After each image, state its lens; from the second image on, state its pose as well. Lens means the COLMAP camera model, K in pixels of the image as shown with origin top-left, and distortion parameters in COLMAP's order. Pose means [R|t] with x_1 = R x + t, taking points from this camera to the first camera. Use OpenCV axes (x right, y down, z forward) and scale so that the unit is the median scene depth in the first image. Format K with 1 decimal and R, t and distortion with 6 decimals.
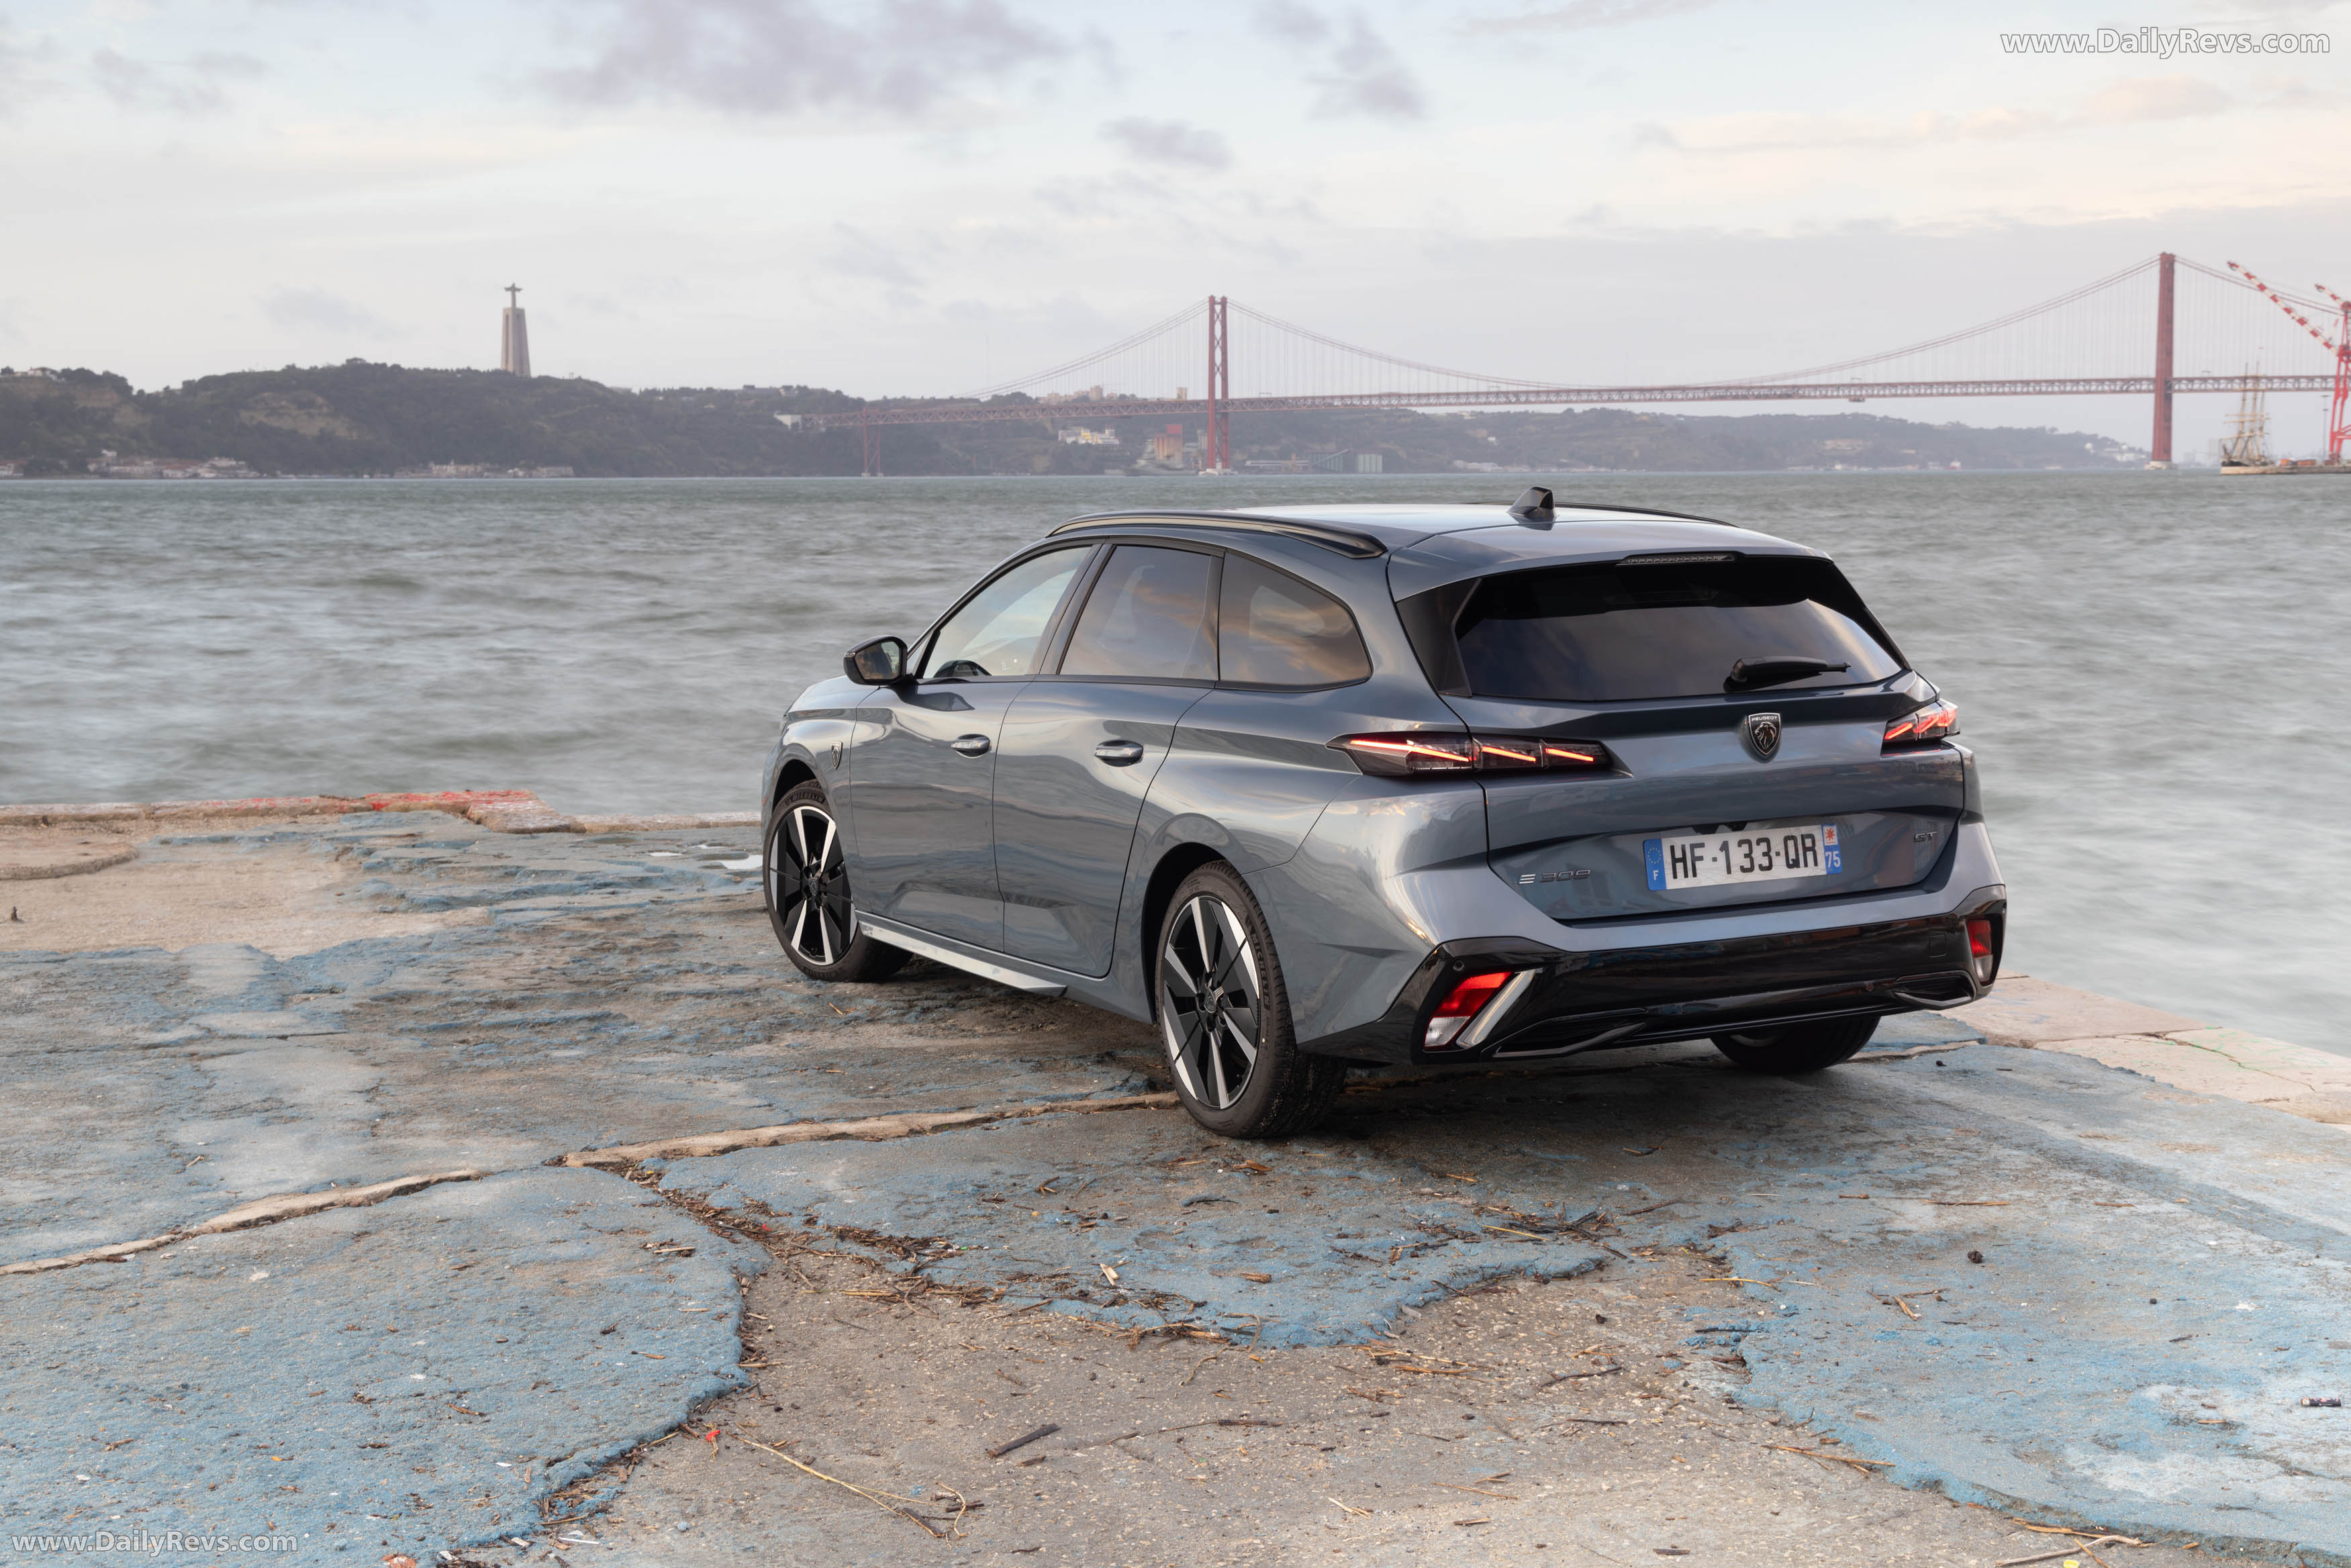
lens RADIAL K [[3031.4, 0, 1180.4], [0, 3031.4, 787.8], [0, 0, 1]] dist [0.008050, -0.016500]
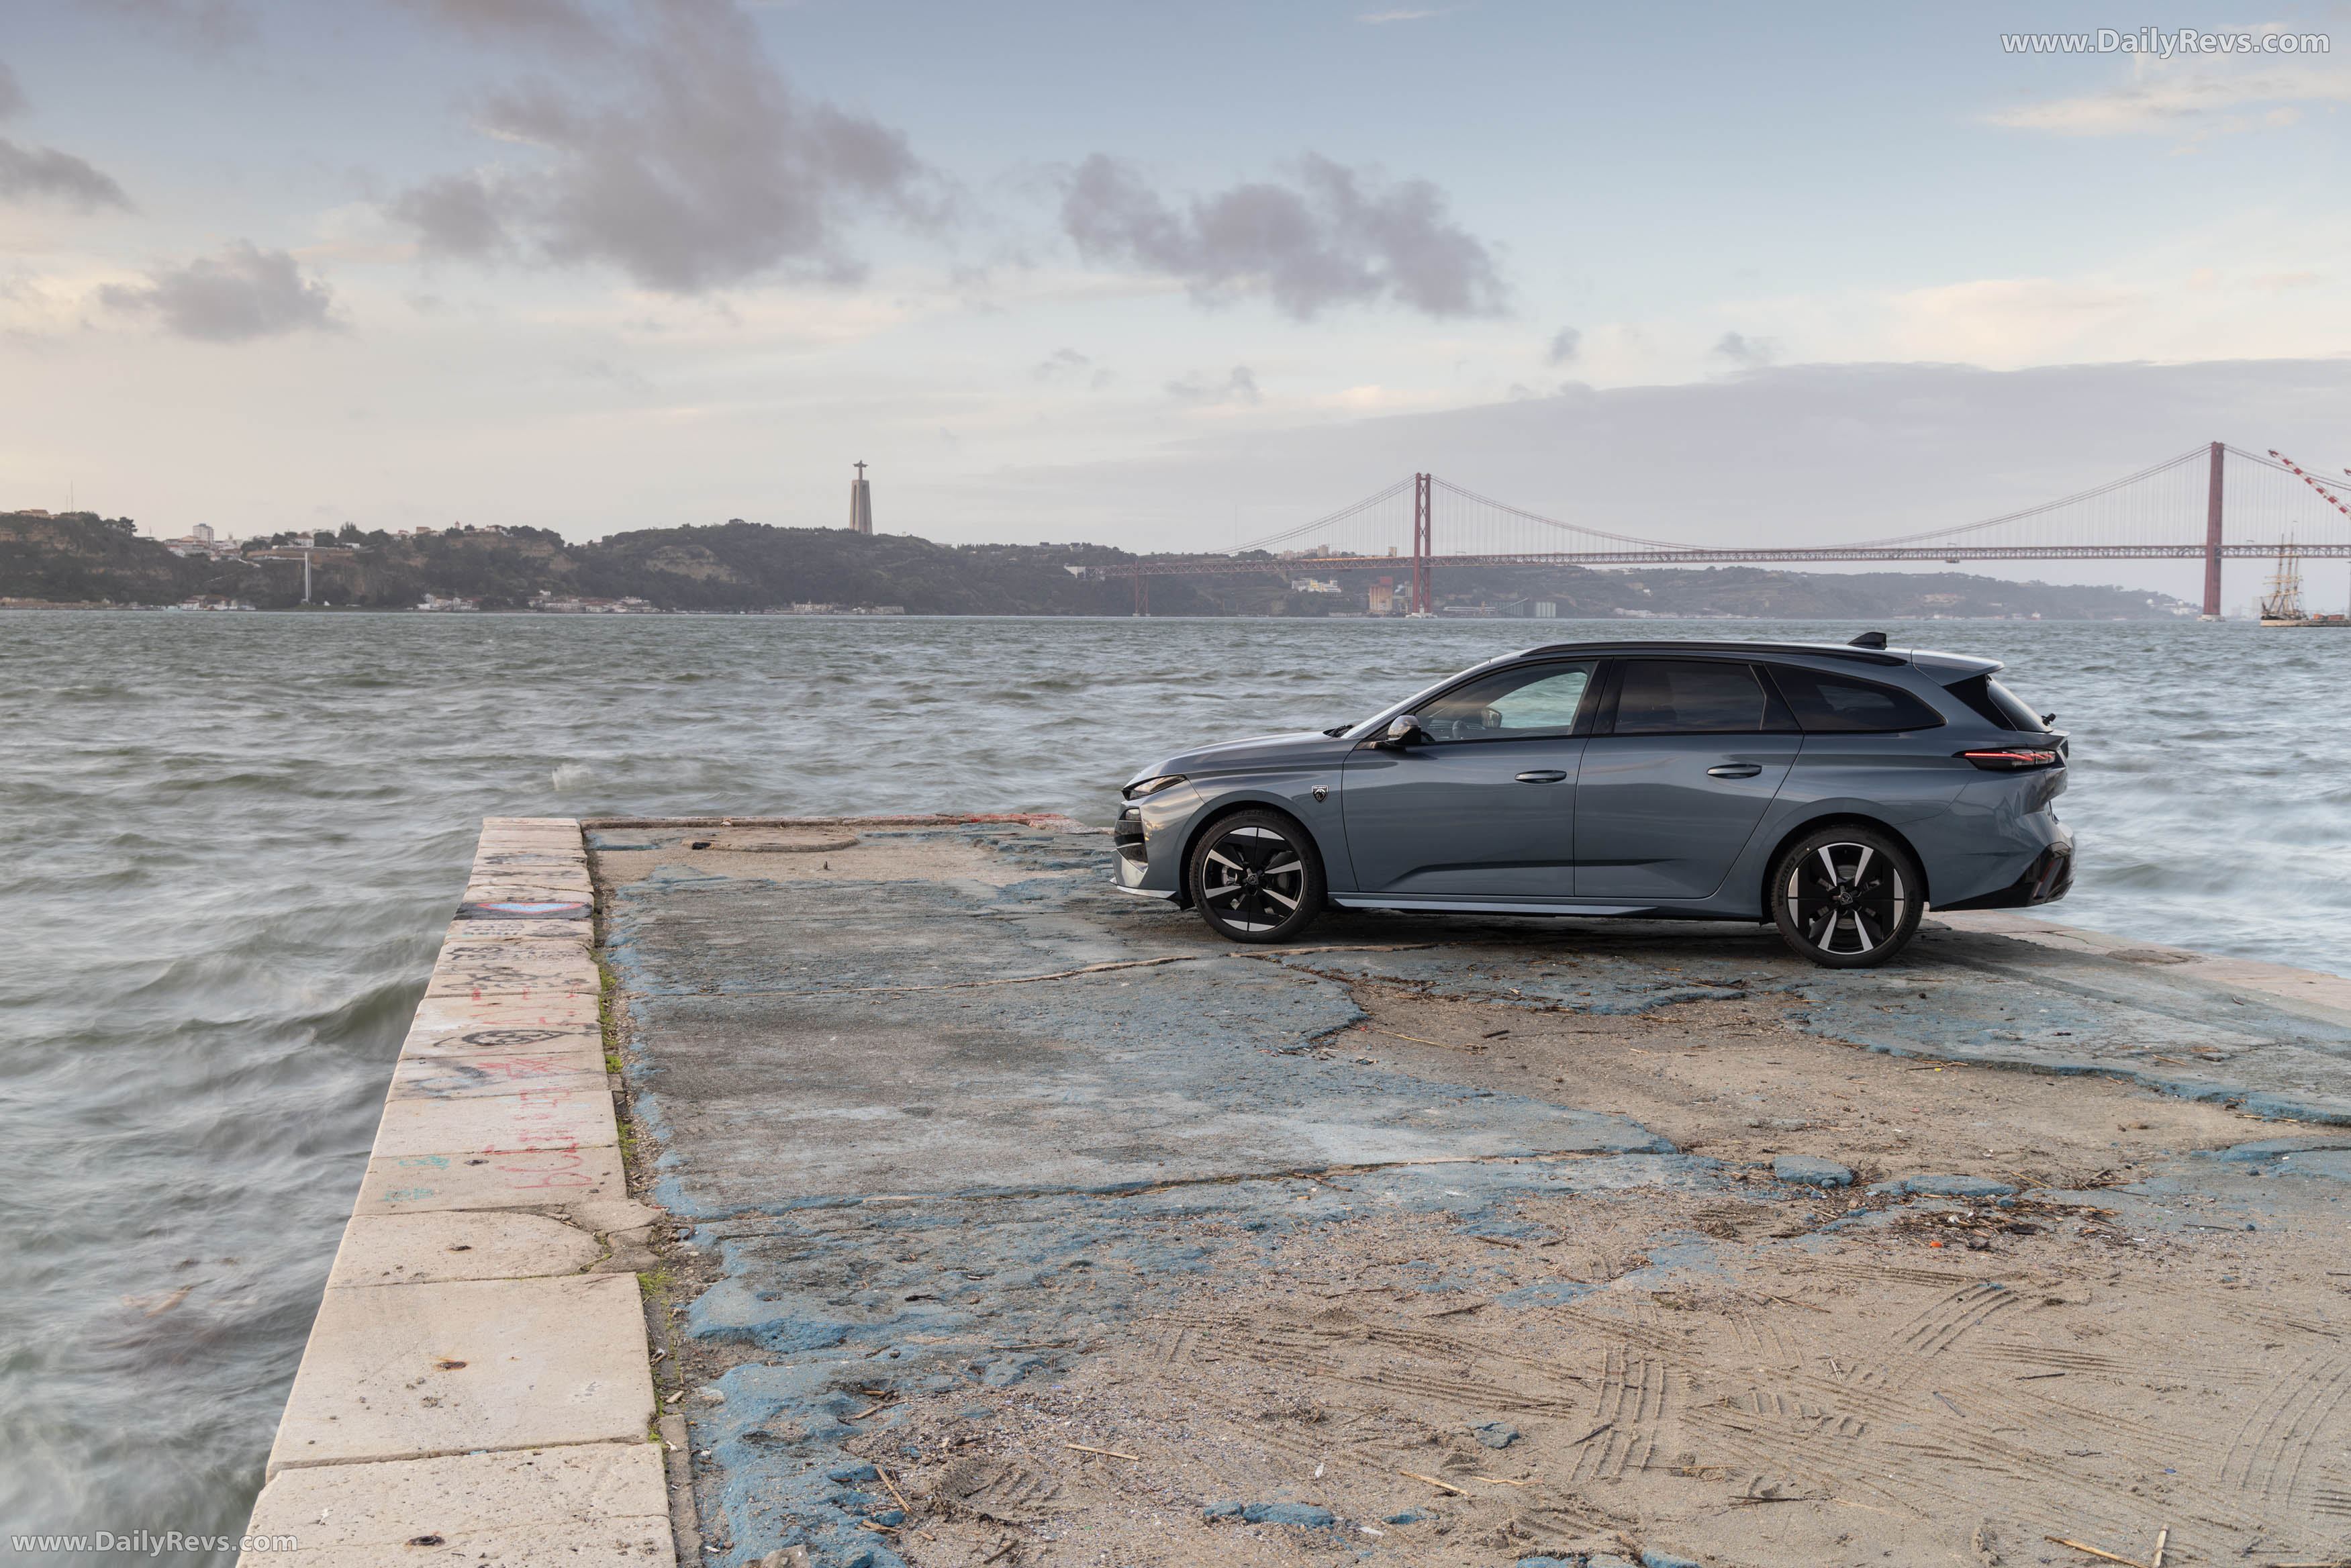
lens RADIAL K [[2496.4, 0, 1182.8], [0, 2496.4, 789.7], [0, 0, 1]] dist [-0.005958, 0.030488]
pose [[0.996676, 0.015403, -0.079994, -0.098043], [-0.018084, 0.999295, -0.032895, 0.064779], [0.079431, 0.034232, 0.996252, -0.661640]]
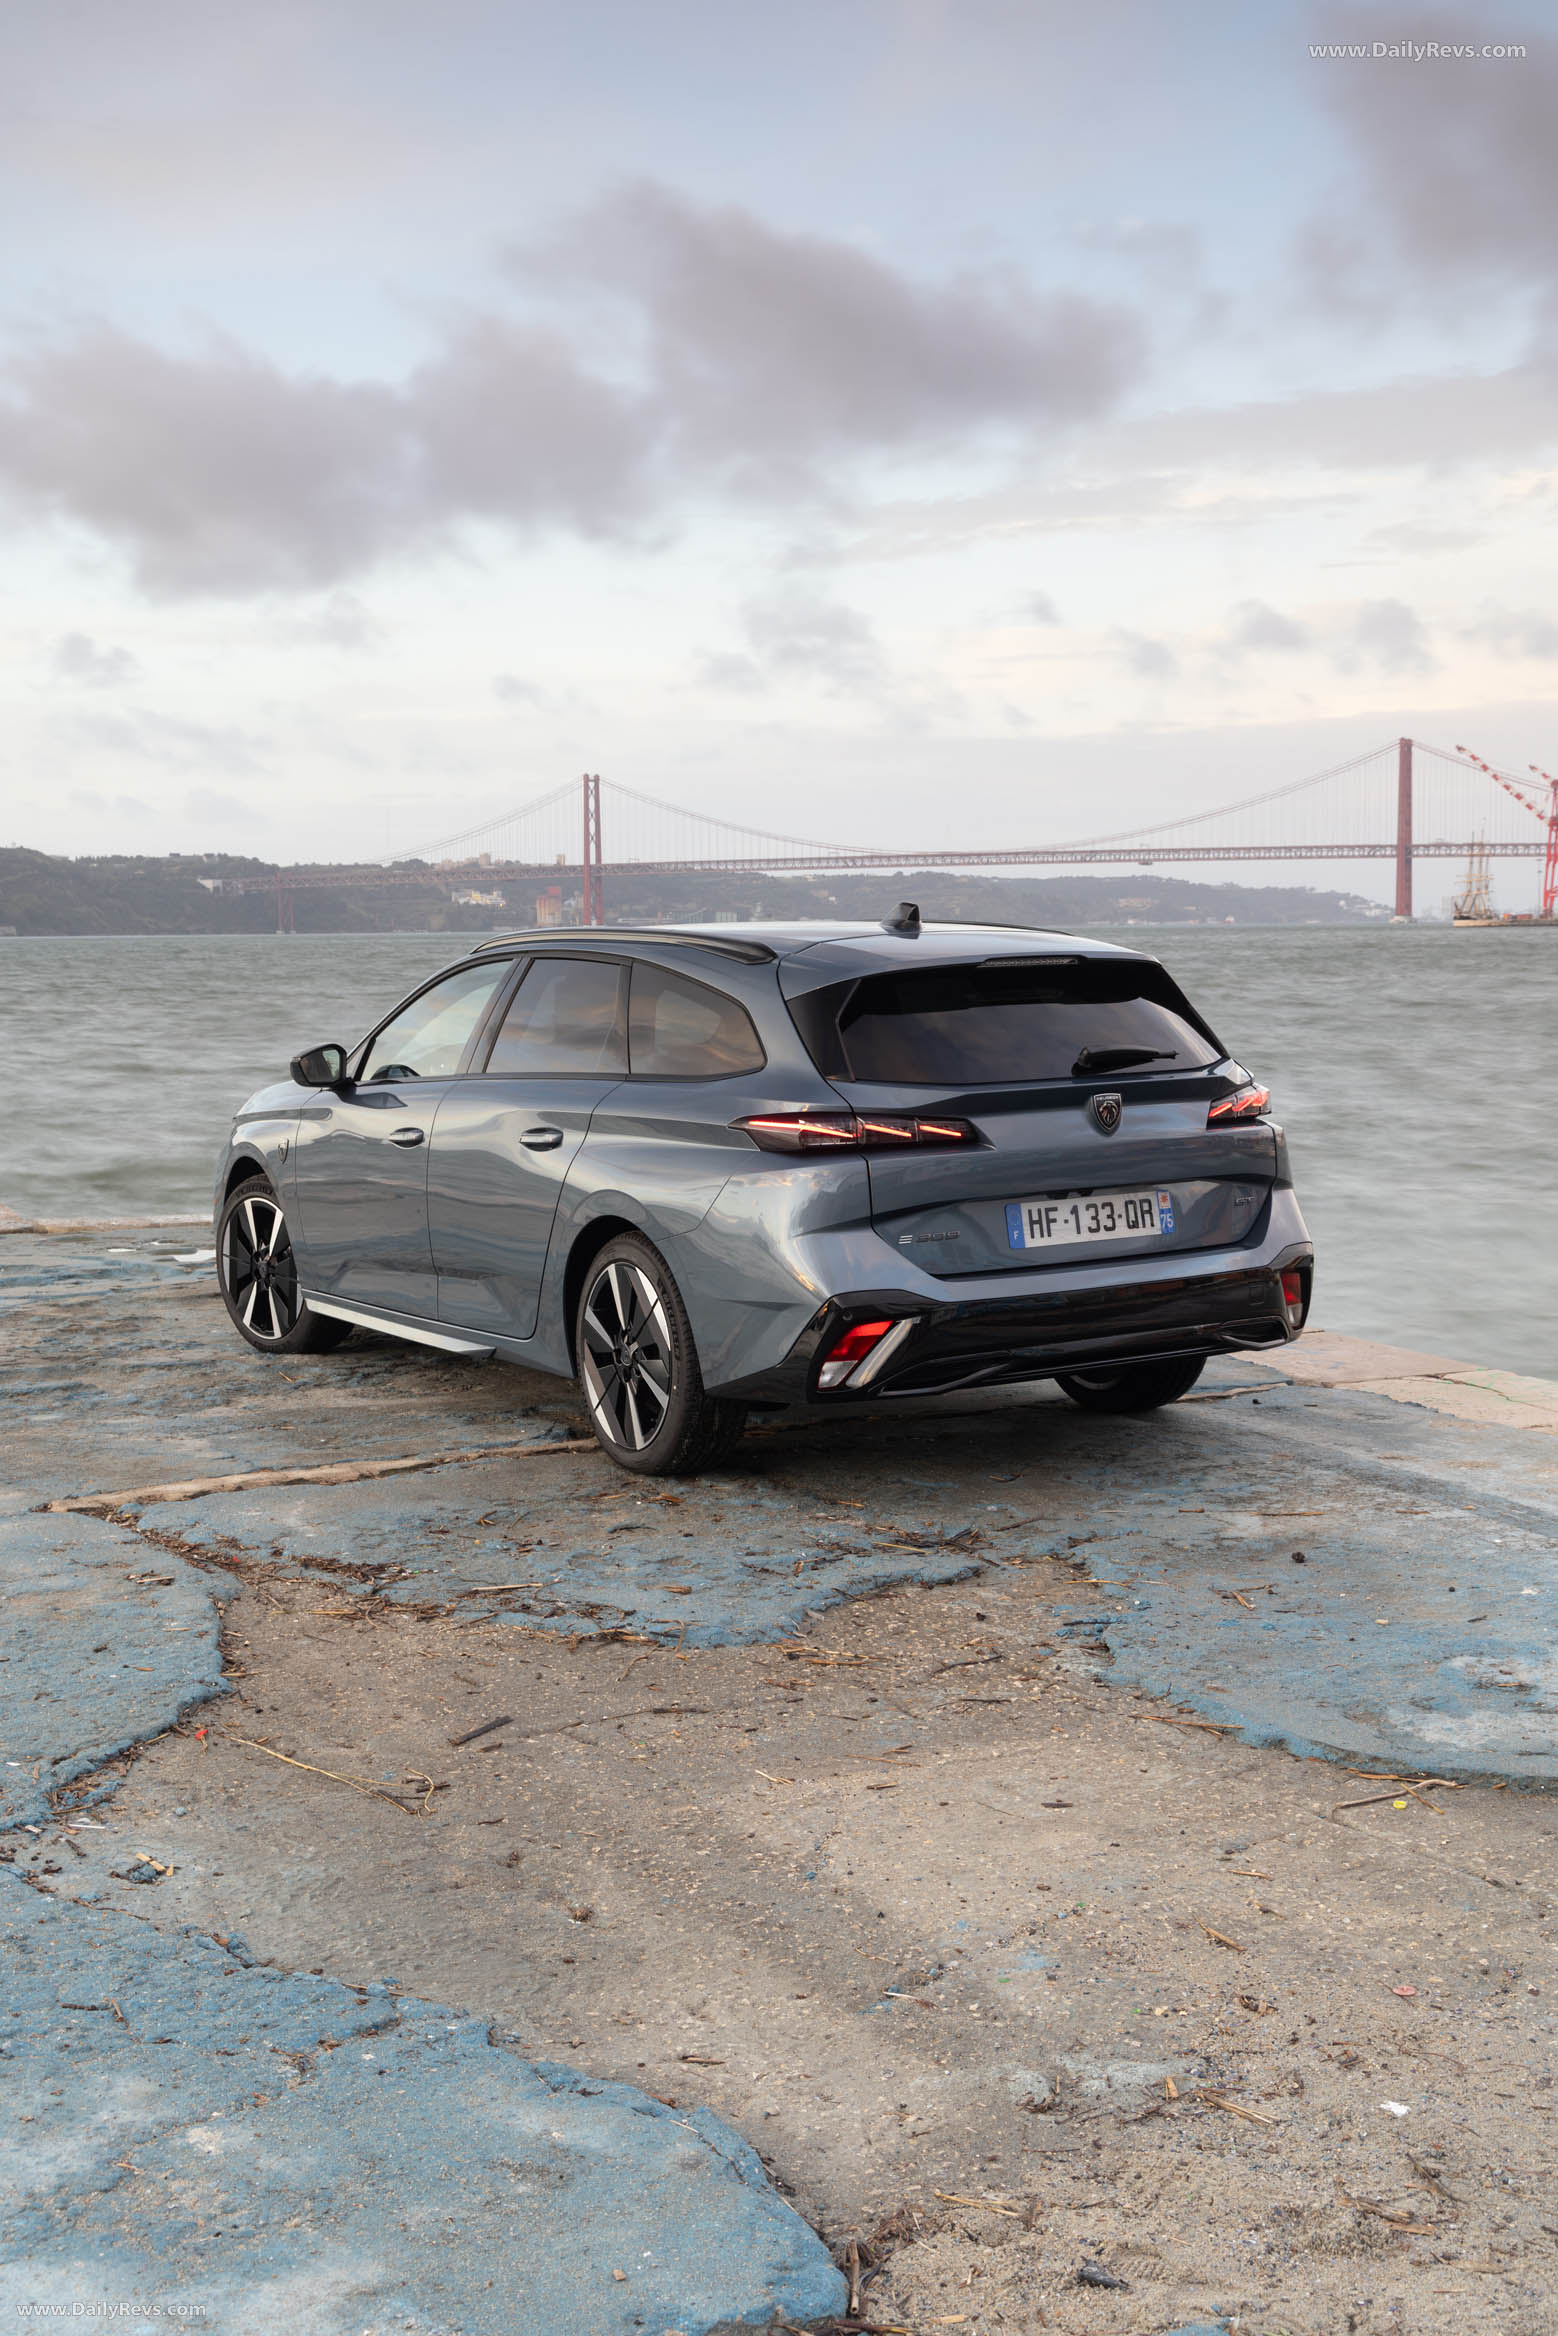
lens RADIAL K [[2662.3, 0, 771.9], [0, 2662.3, 1164.3], [0, 0, 1]] dist [-0.000240, 0.001521]
pose [[0.996844, -0.012174, 0.078447, -0.013189], [0.013400, 0.999796, -0.015112, 0.014699], [-0.078247, 0.016115, 0.996804, 0.001804]]
